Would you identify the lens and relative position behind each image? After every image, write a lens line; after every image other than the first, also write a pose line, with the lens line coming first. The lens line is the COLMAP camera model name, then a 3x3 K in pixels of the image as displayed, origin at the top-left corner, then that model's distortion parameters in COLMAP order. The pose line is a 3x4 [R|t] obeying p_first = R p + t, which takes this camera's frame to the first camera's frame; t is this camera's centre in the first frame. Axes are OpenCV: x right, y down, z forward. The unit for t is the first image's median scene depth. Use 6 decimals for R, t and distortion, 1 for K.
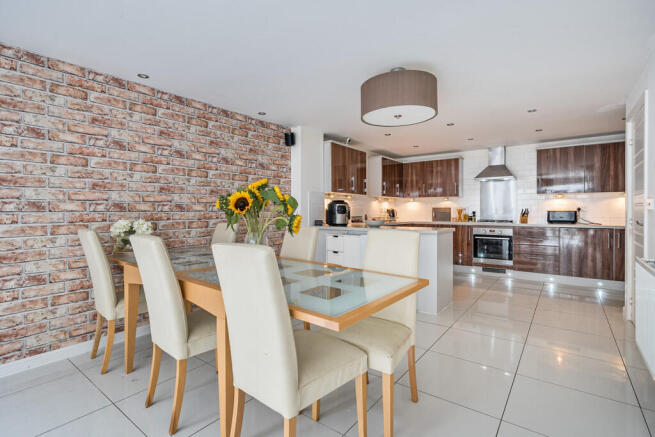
lens RADIAL K [[312.1, 0, 330.0], [0, 312.1, 210.5], [0, 0, 1]] dist [0.014968, -0.000385]
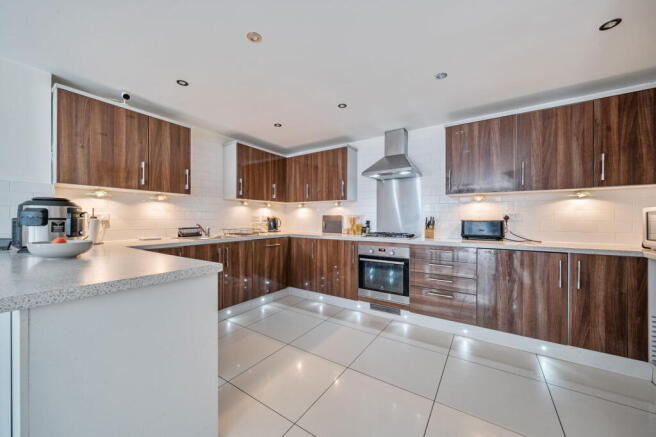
lens RADIAL K [[238.2, 0, 328.0], [0, 238.2, 218.5], [0, 0, 1]] dist [0.000541, -0.000047]
pose [[0.998824, 0.003726, 0.048335, 0.373188], [-0.003625, 0.999991, -0.002178, -0.000661], [-0.048343, 0.002000, 0.998829, 0.493741]]
